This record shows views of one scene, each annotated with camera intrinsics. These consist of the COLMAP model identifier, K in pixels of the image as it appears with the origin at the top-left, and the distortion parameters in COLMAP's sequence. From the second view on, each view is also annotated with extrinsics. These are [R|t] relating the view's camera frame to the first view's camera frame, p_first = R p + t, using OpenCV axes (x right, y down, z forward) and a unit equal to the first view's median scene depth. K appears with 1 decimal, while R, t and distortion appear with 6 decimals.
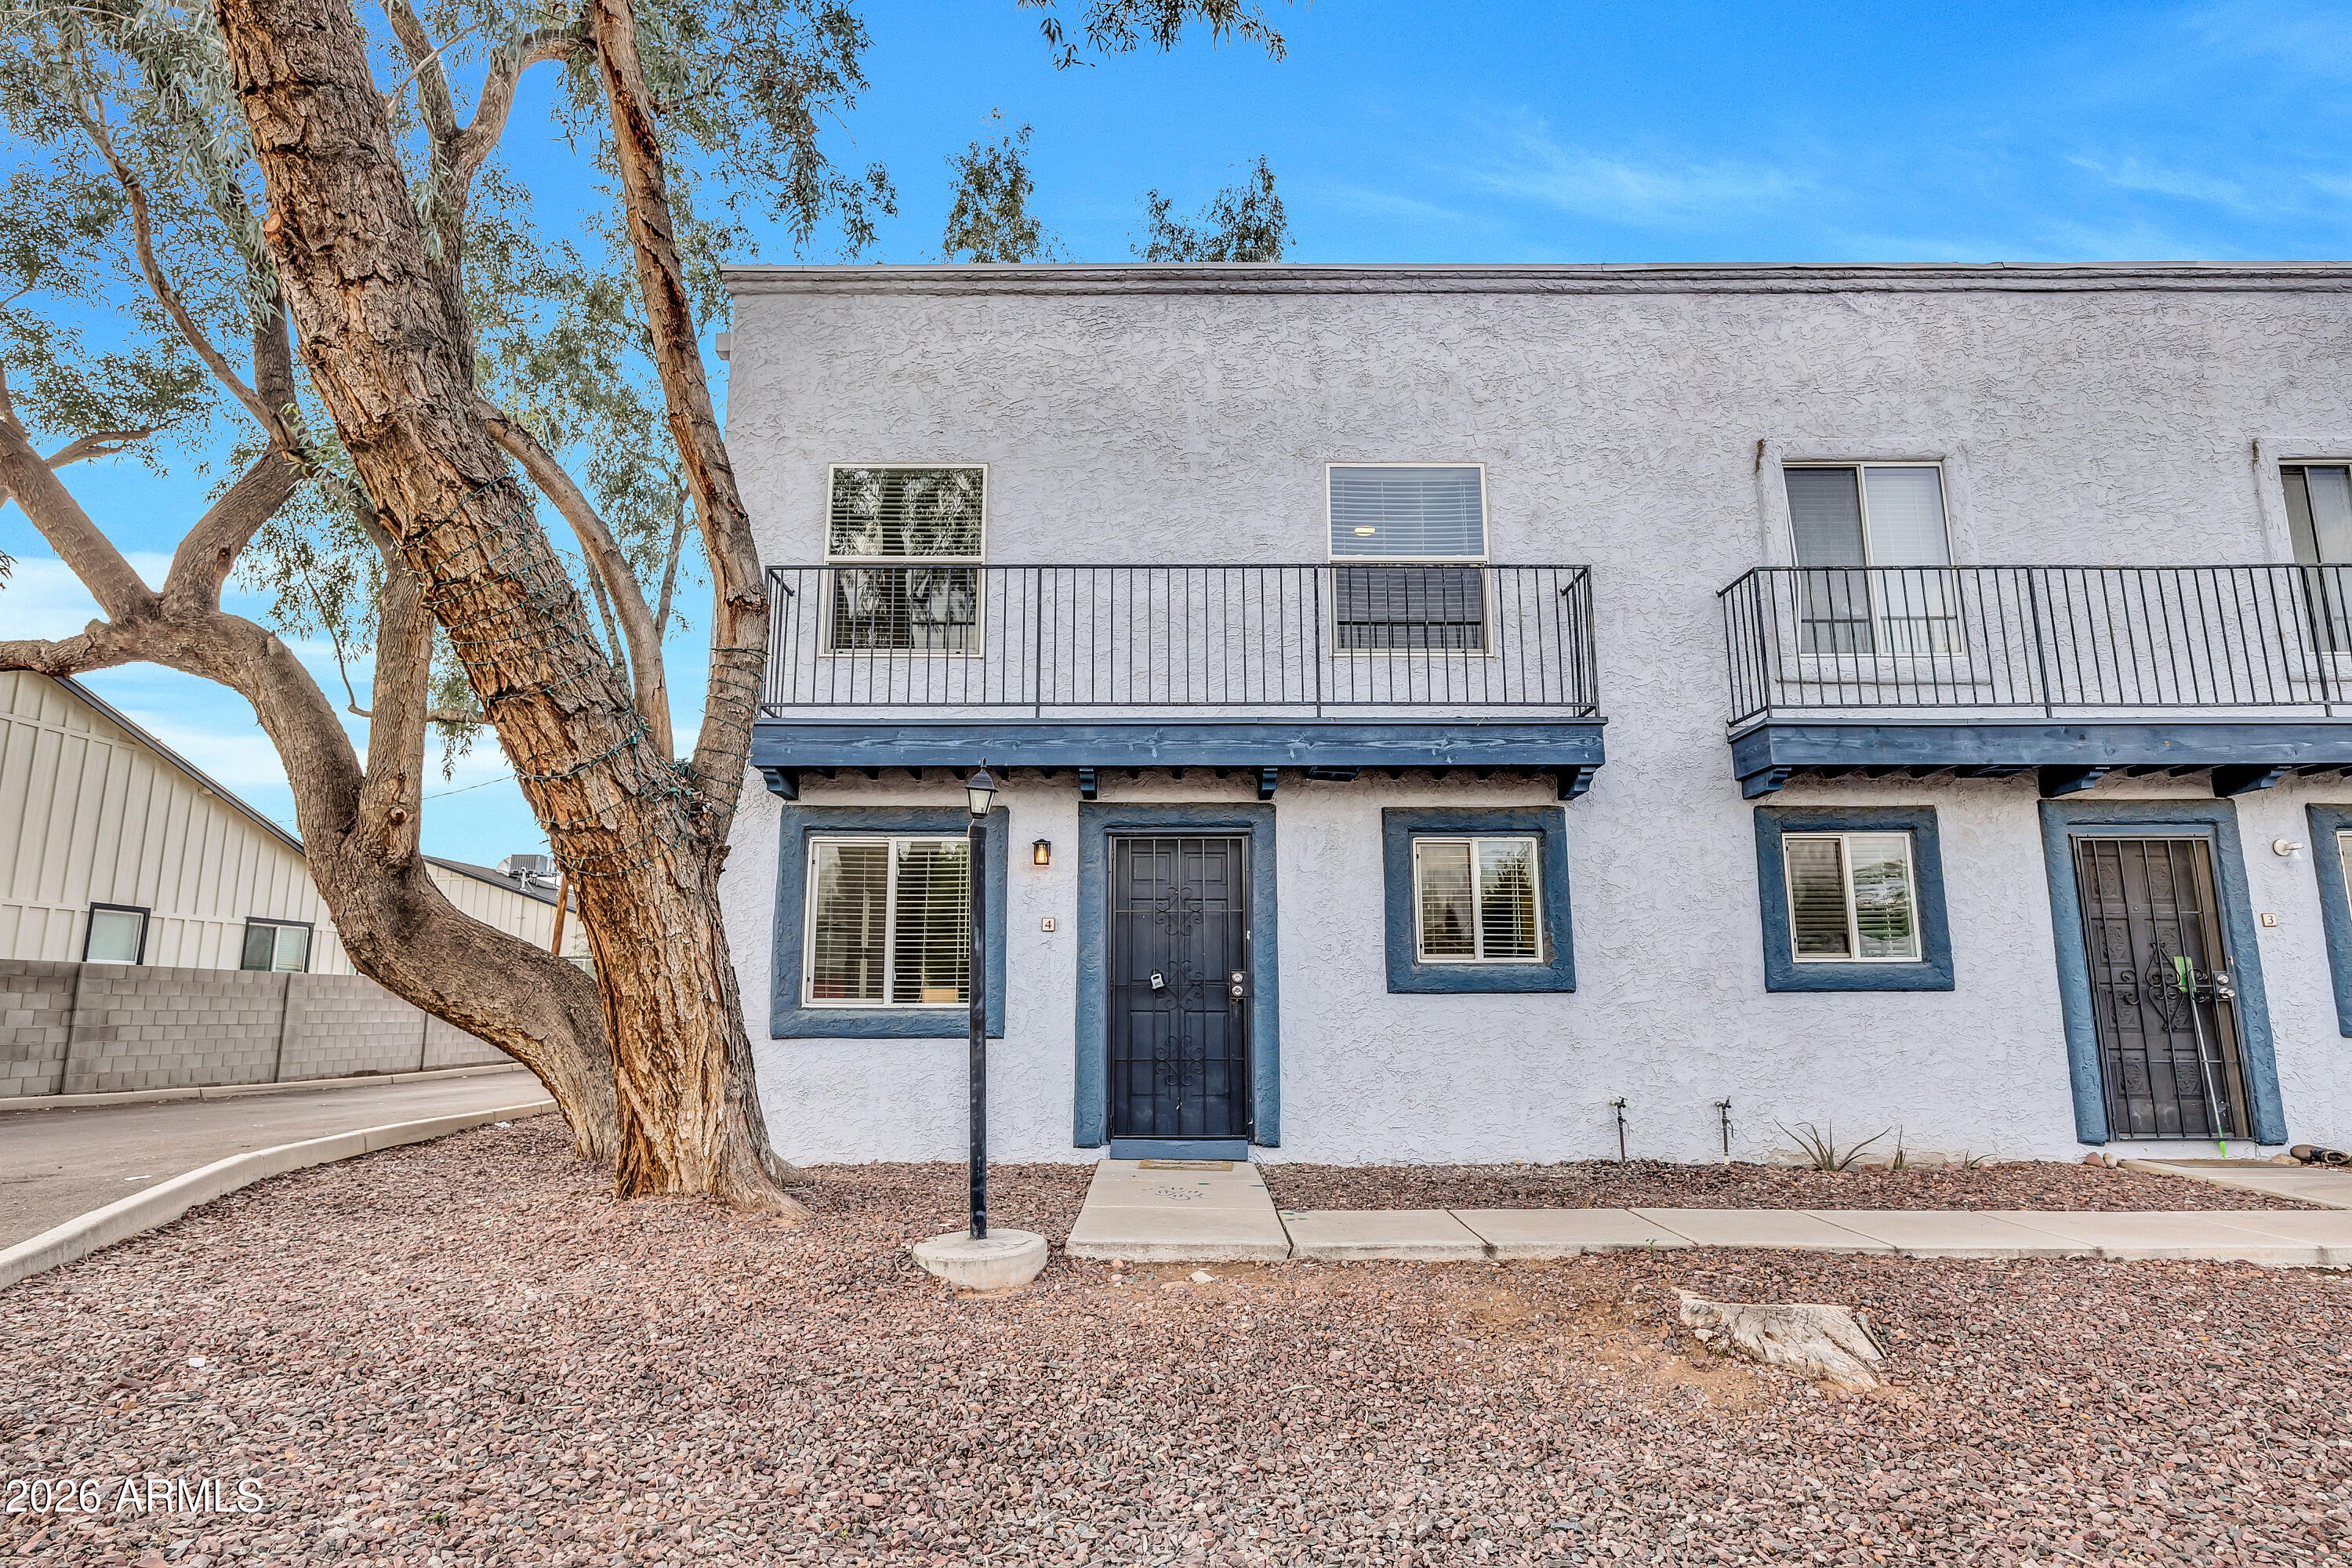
lens RADIAL K [[1225.9, 0, 1176.0], [0, 1225.9, 784.0], [0, 0, 1]] dist [-0.000485, 0.000201]
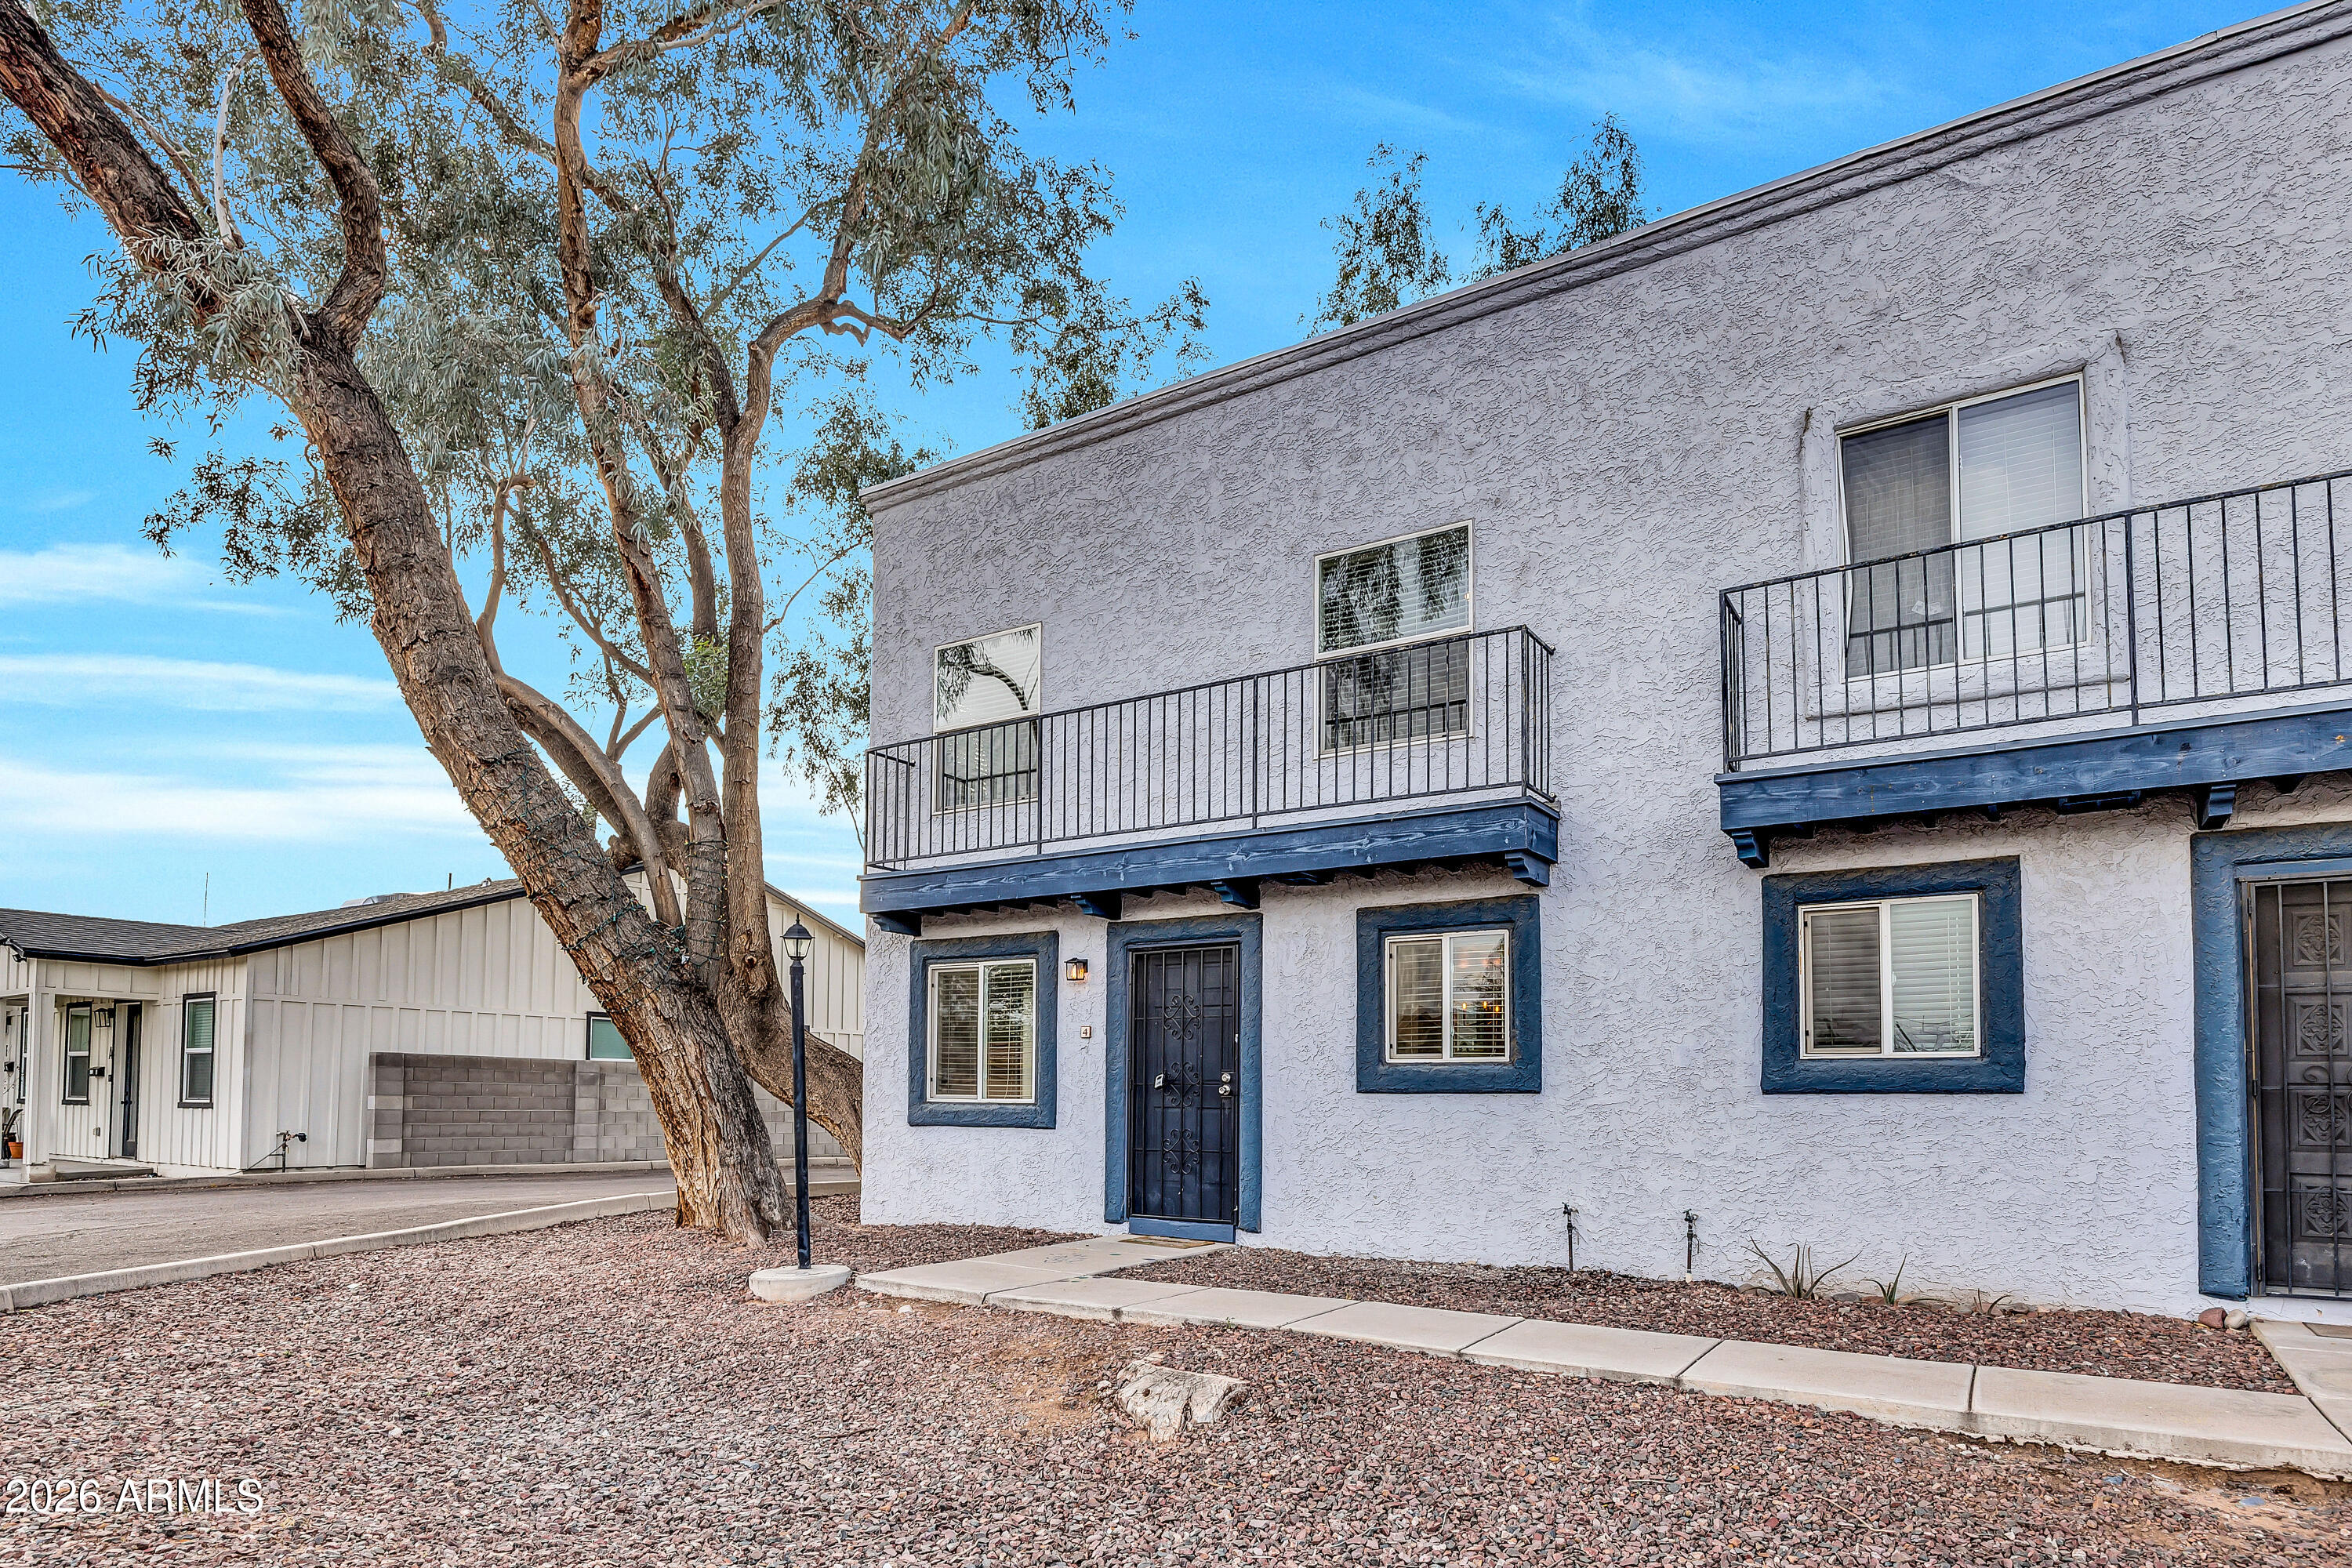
lens RADIAL K [[1292.6, 0, 1177.7], [0, 1292.6, 1038.3], [0, 0, 1]] dist [0.002398, -0.000507]
pose [[0.848162, -0.017352, -0.529452, 0.599431], [0.086296, 0.990638, 0.105776, -0.000092], [0.522660, -0.135405, 0.841720, 0.025698]]
